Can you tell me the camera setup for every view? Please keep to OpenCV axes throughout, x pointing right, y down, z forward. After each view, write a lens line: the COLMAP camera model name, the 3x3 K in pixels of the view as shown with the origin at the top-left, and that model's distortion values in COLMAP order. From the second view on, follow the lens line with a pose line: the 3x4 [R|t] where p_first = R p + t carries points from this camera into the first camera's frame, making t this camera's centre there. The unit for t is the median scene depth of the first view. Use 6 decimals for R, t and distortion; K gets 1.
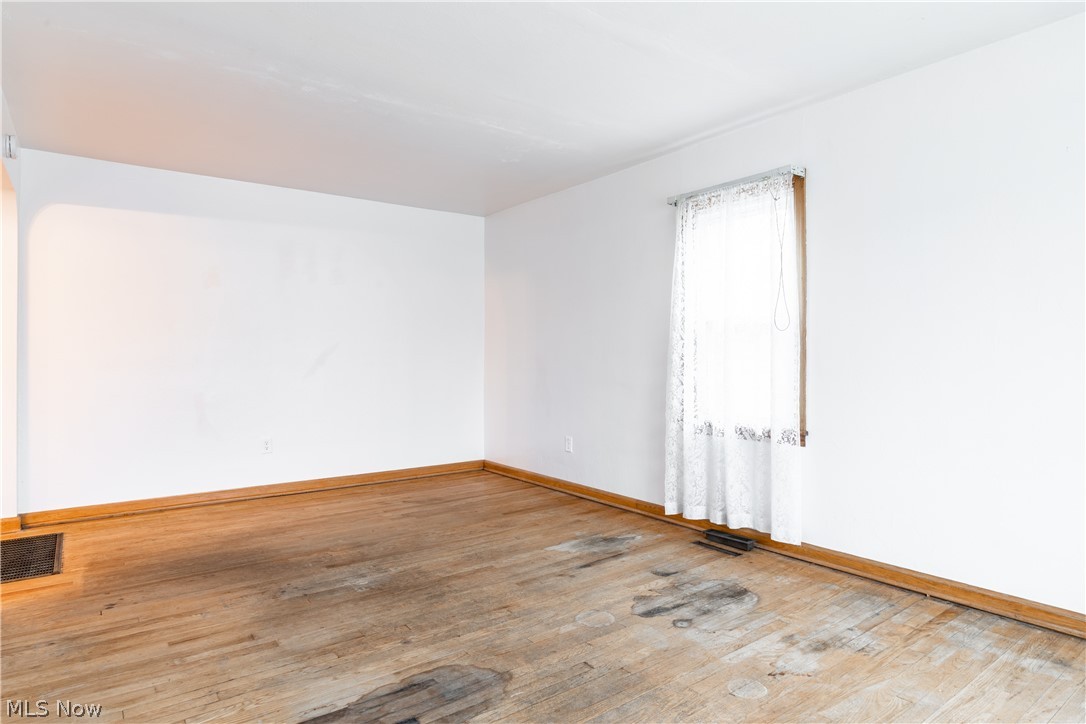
lens RADIAL K [[619.6, 0, 549.2], [0, 619.6, 356.5], [0, 0, 1]] dist [-0.006079, -0.001002]
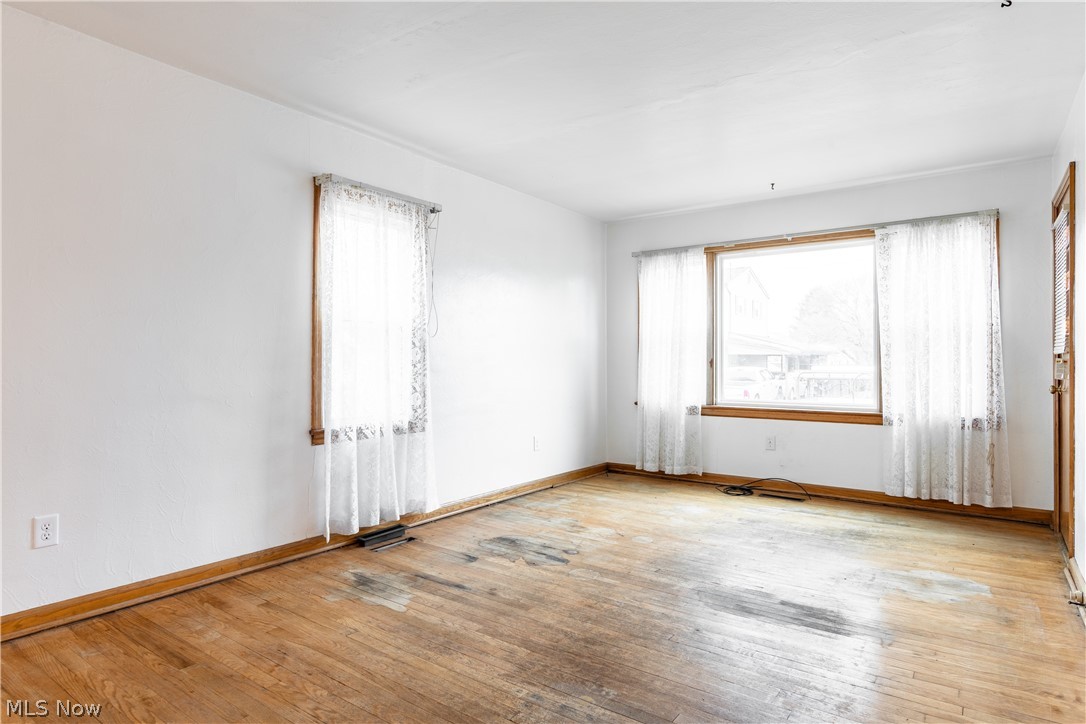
lens RADIAL K [[619.6, 0, 549.2], [0, 619.6, 356.5], [0, 0, 1]] dist [-0.006079, -0.001002]
pose [[-0.302330, 0.004175, 0.953194, -0.971926], [-0.005308, 0.999968, -0.006063, 0.002515], [-0.953188, -0.006893, -0.302298, 1.308254]]
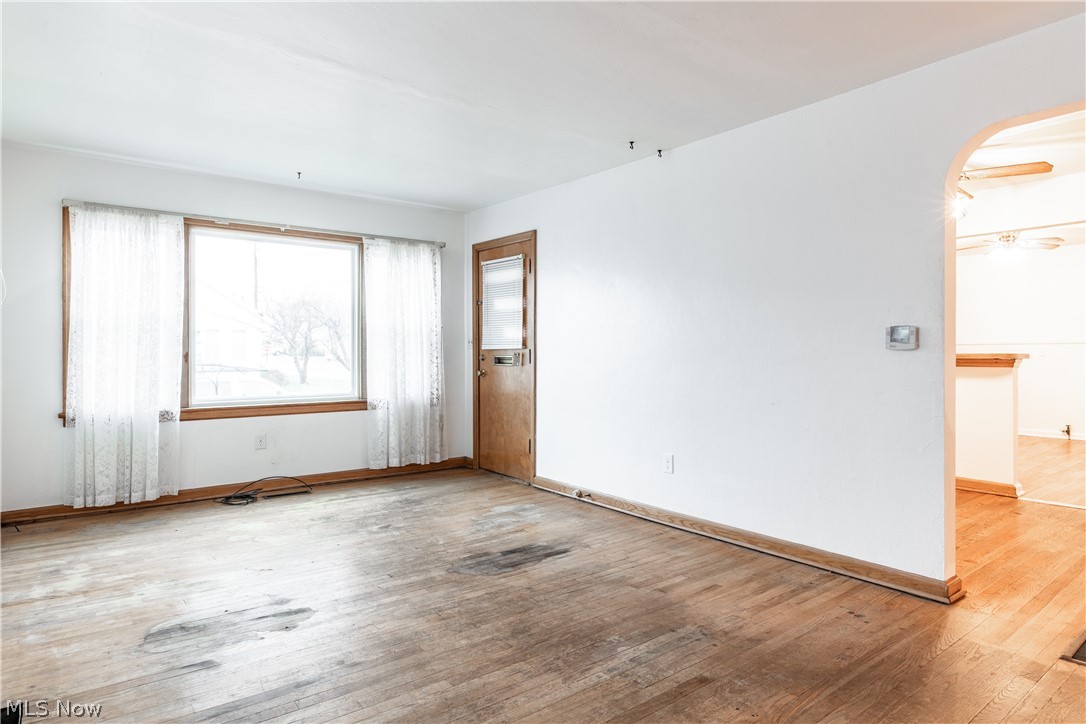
lens RADIAL K [[619.6, 0, 549.2], [0, 619.6, 356.5], [0, 0, 1]] dist [-0.006079, -0.001002]
pose [[-0.999645, -0.001419, -0.026595, -0.198250], [-0.001495, 0.999995, 0.002858, 0.000353], [0.026591, 0.002897, -0.999642, 1.859123]]
